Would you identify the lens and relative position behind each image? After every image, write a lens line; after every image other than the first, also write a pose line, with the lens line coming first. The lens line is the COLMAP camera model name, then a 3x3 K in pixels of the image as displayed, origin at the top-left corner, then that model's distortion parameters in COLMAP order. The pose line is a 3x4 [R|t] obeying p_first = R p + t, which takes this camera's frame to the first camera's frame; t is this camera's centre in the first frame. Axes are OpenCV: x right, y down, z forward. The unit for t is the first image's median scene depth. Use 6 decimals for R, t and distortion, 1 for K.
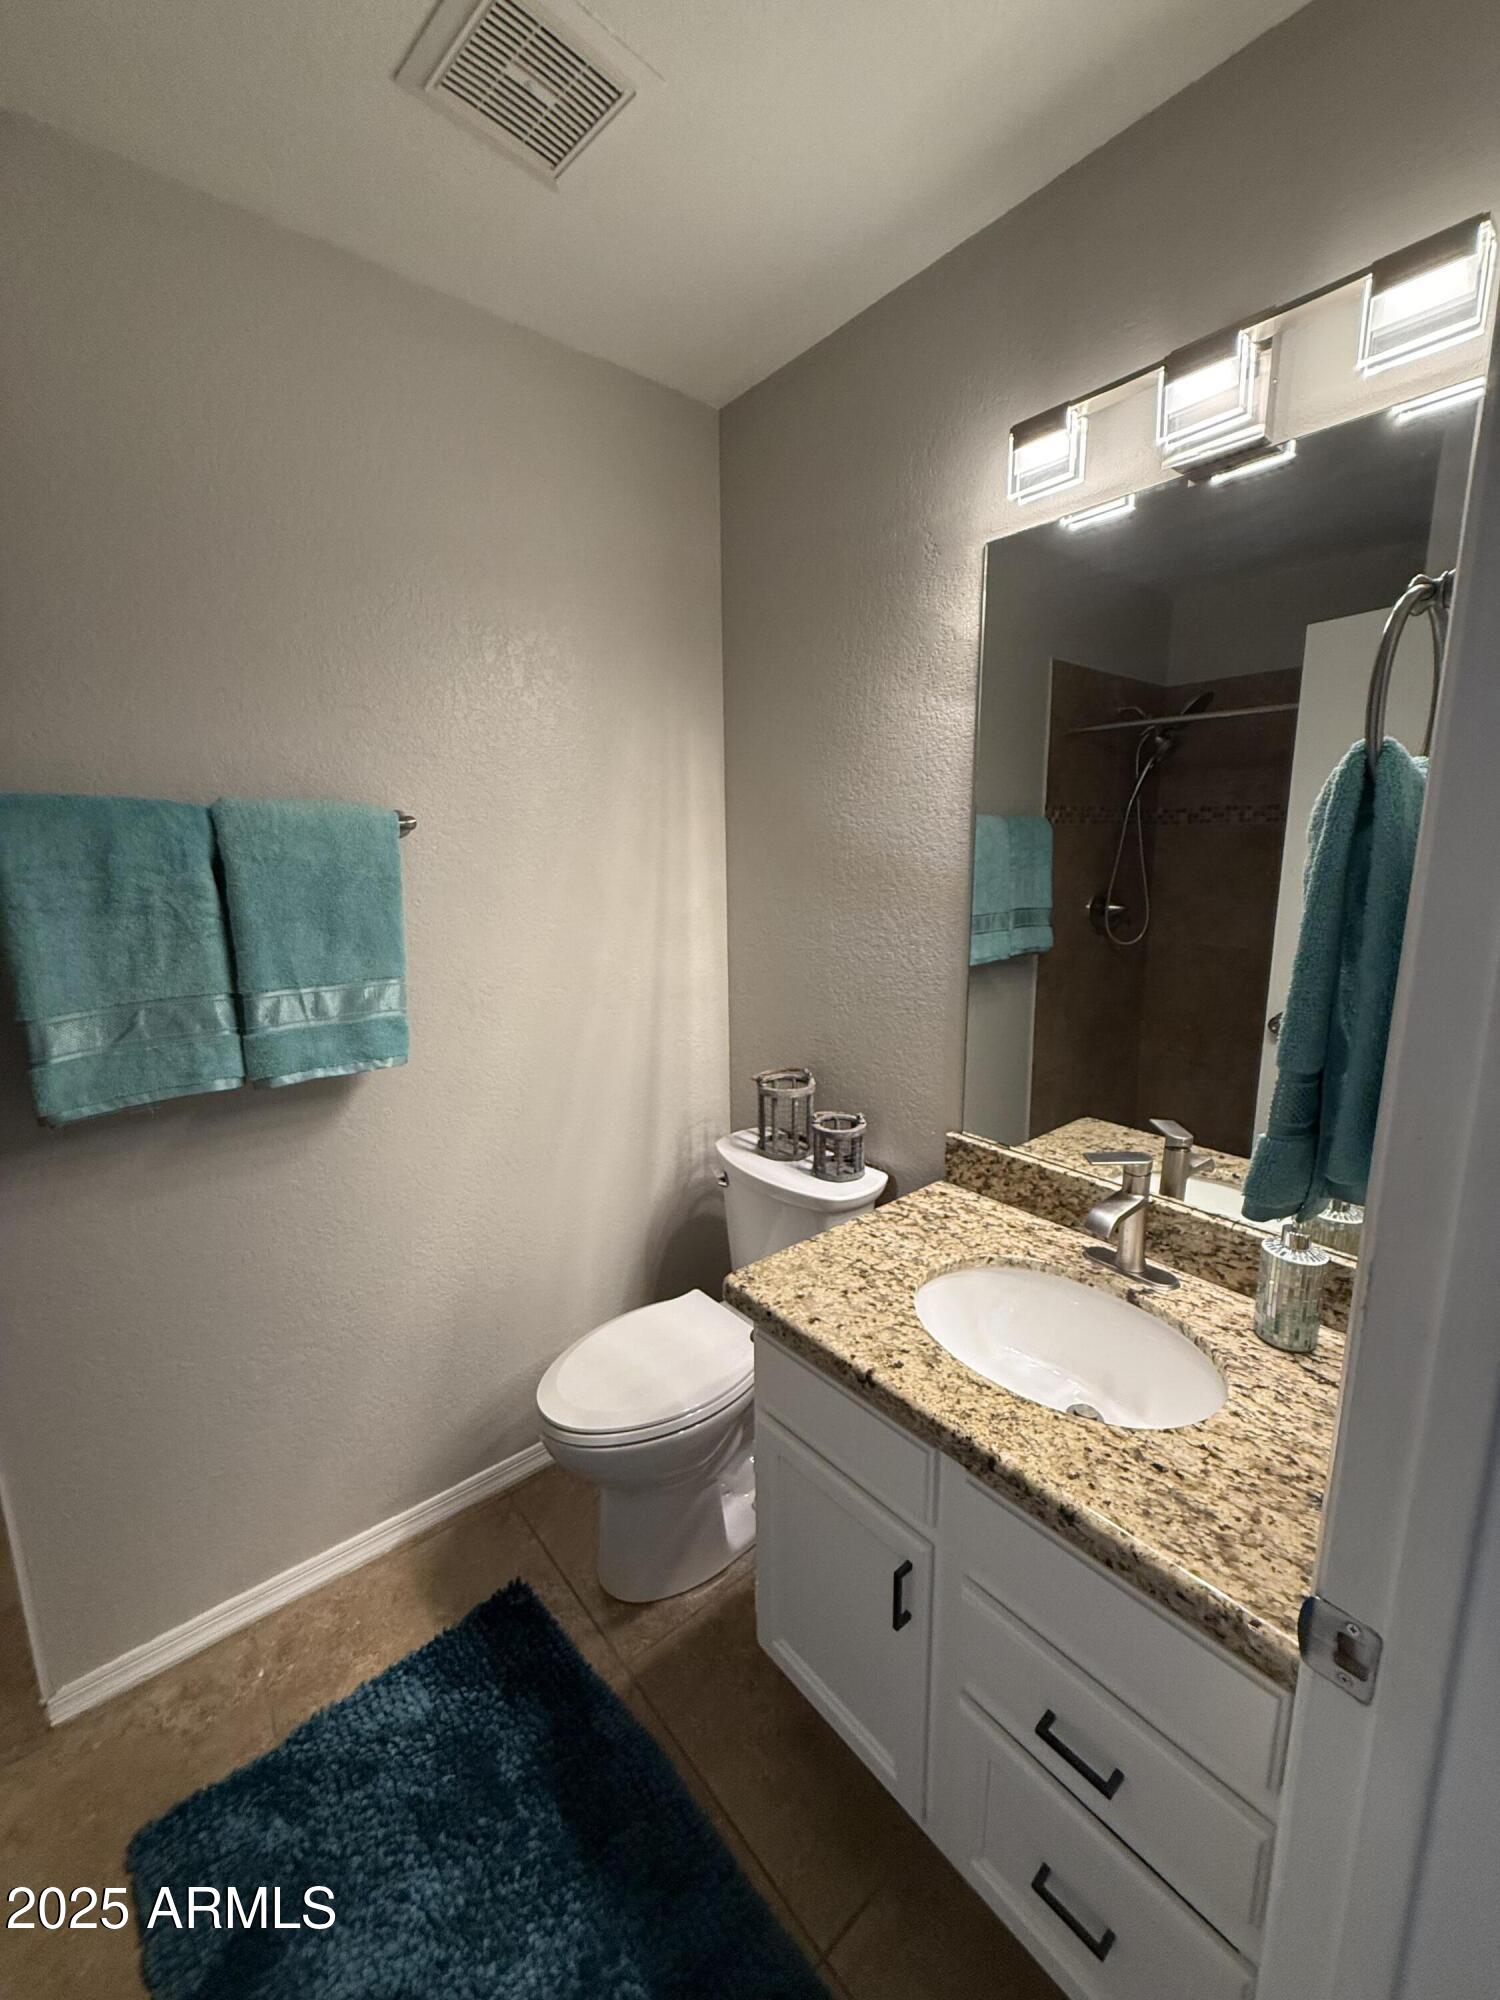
lens RADIAL K [[794.5, 0, 755.1], [0, 794.5, 997.3], [0, 0, 1]] dist [0.004232, -0.000781]
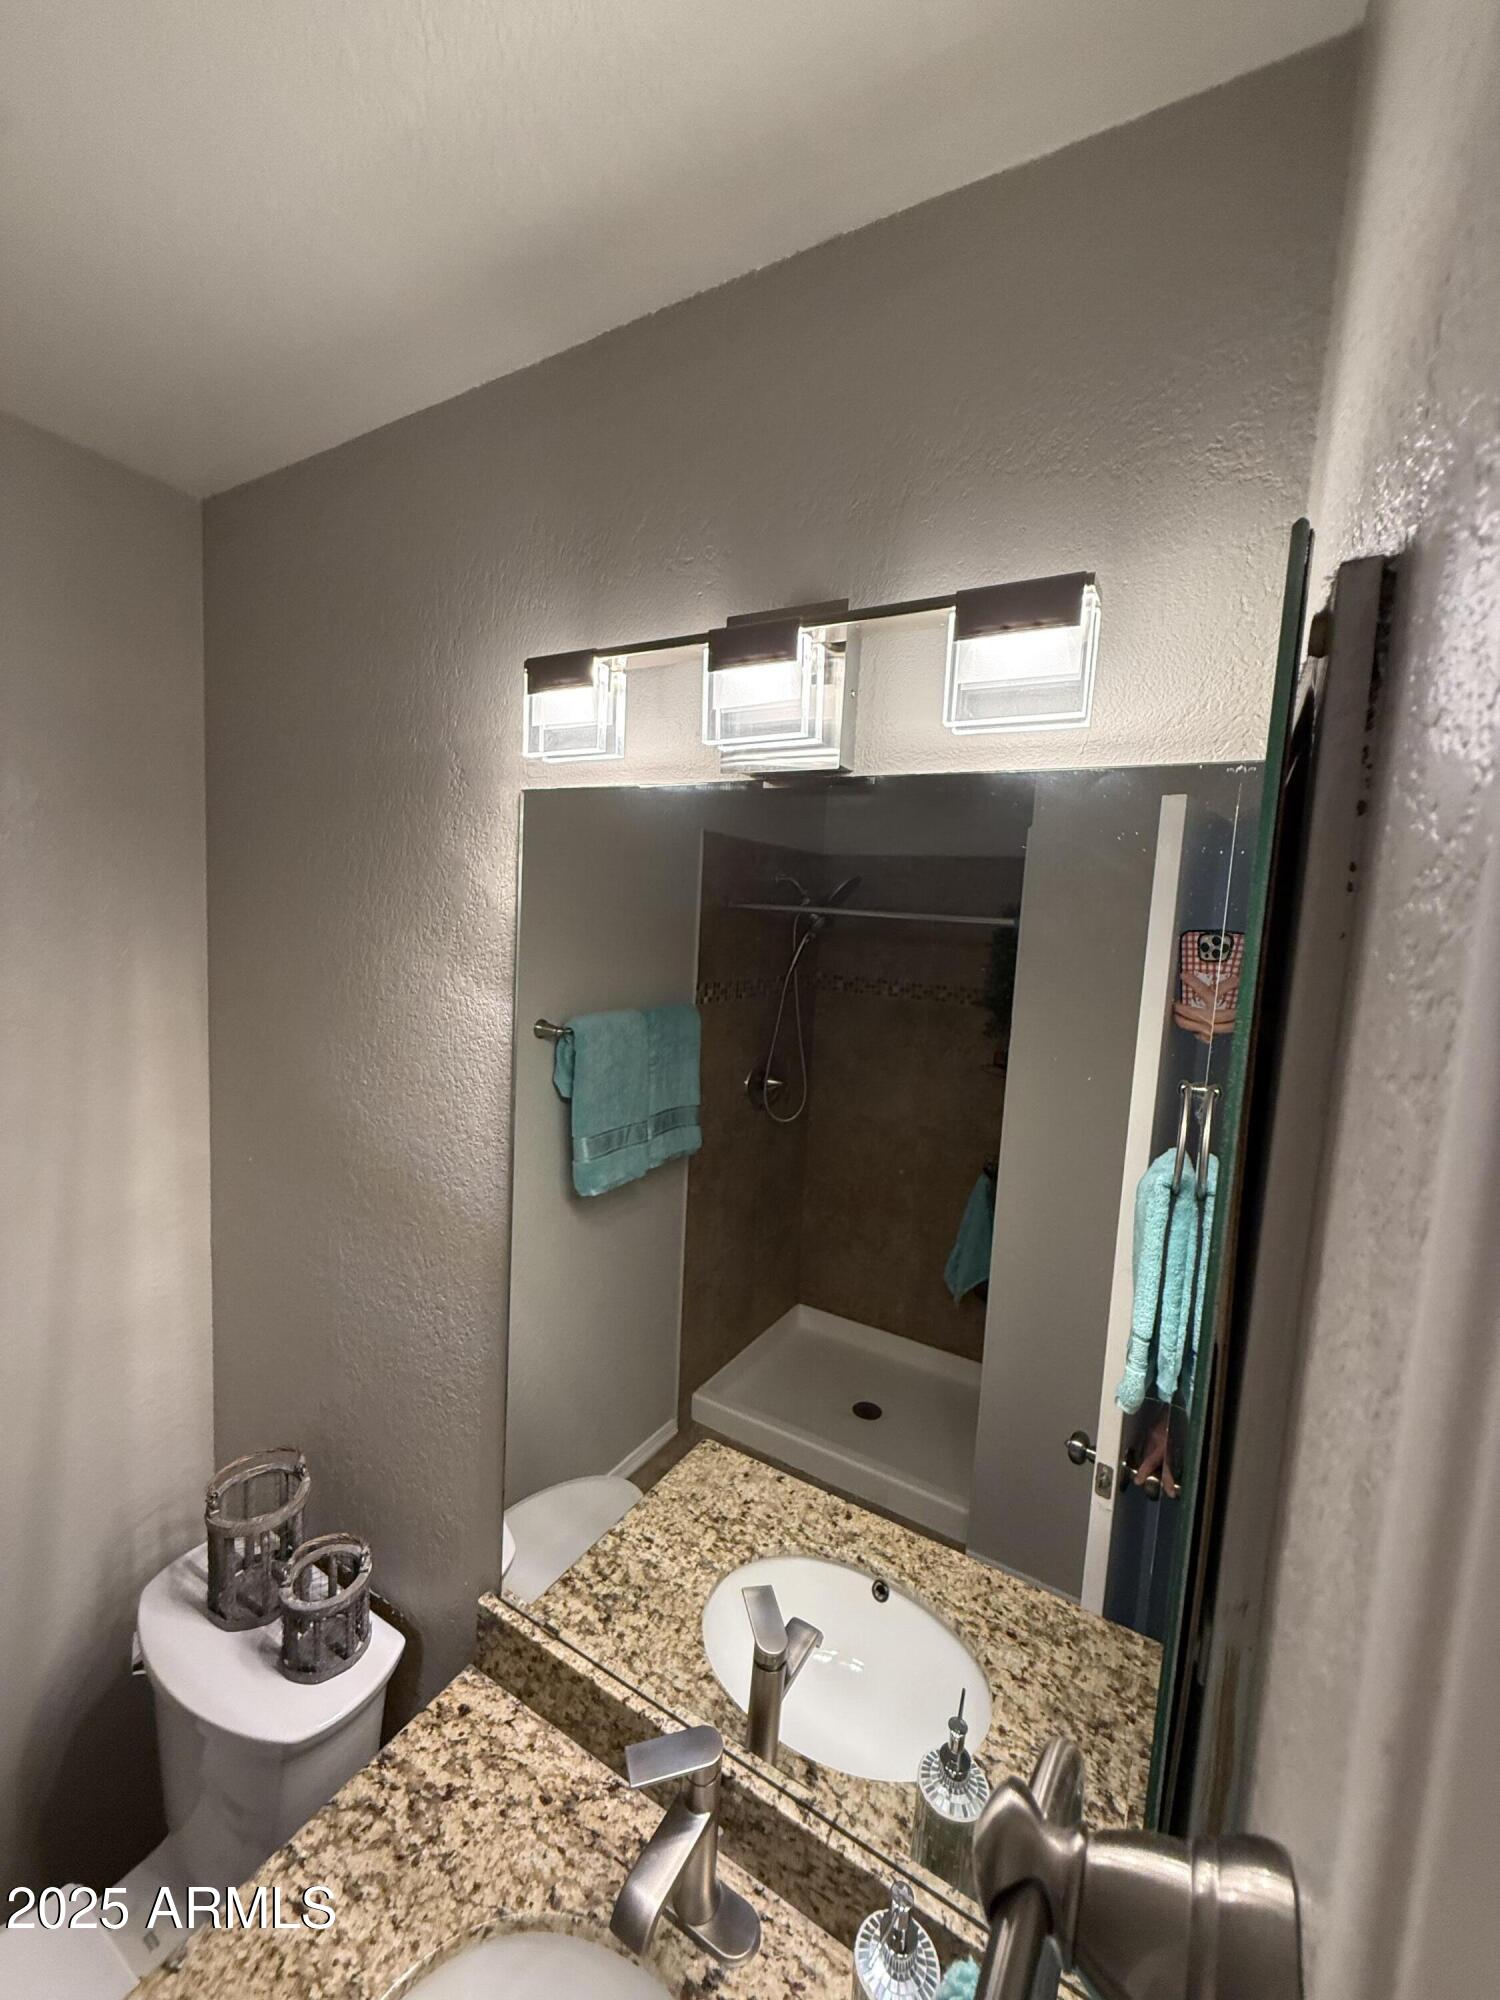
lens RADIAL K [[794.5, 0, 744.0], [0, 794.5, 999.0], [0, 0, 1]] dist [0.004232, -0.000781]
pose [[0.942749, 0.027574, 0.332362, 0.222600], [-0.002544, 0.997142, -0.075511, -0.300874], [-0.333494, 0.070343, 0.940124, 0.256819]]
